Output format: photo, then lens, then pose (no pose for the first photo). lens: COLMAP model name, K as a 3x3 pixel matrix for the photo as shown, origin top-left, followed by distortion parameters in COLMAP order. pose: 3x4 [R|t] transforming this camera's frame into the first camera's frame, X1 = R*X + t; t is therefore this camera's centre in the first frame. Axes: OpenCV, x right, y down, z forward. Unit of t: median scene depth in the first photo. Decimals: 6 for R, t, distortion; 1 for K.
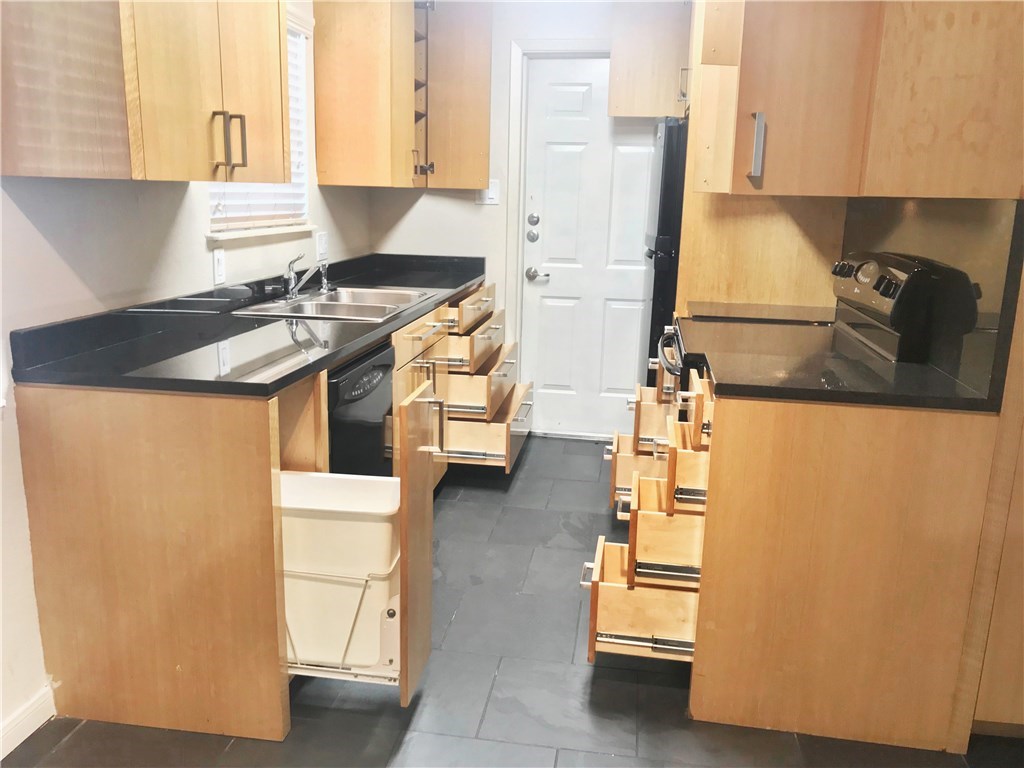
lens RADIAL K [[870.6, 0, 512.0], [0, 870.6, 384.0], [0, 0, 1]] dist [0.002973, -0.006116]
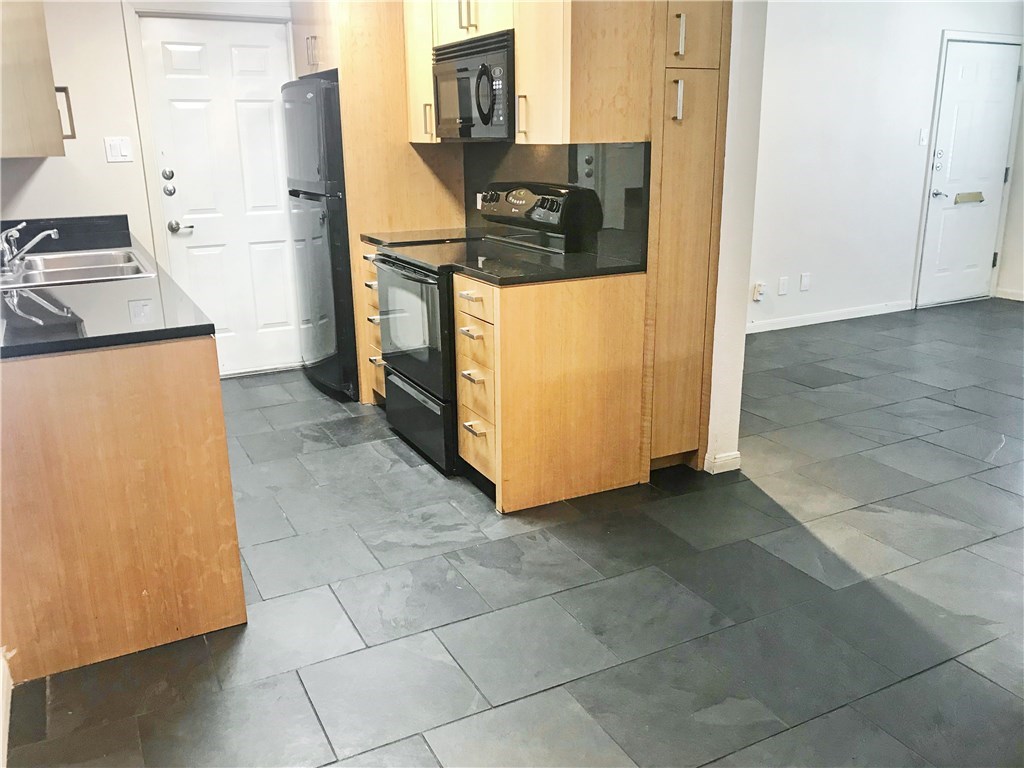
lens RADIAL K [[838.3, 0, 512.0], [0, 838.3, 384.0], [0, 0, 1]] dist [0.042570, -0.005049]
pose [[0.803518, -0.202663, 0.559720, -0.500871], [0.162363, 0.979225, 0.121473, 0.005107], [-0.572710, -0.006728, 0.819730, -0.151958]]
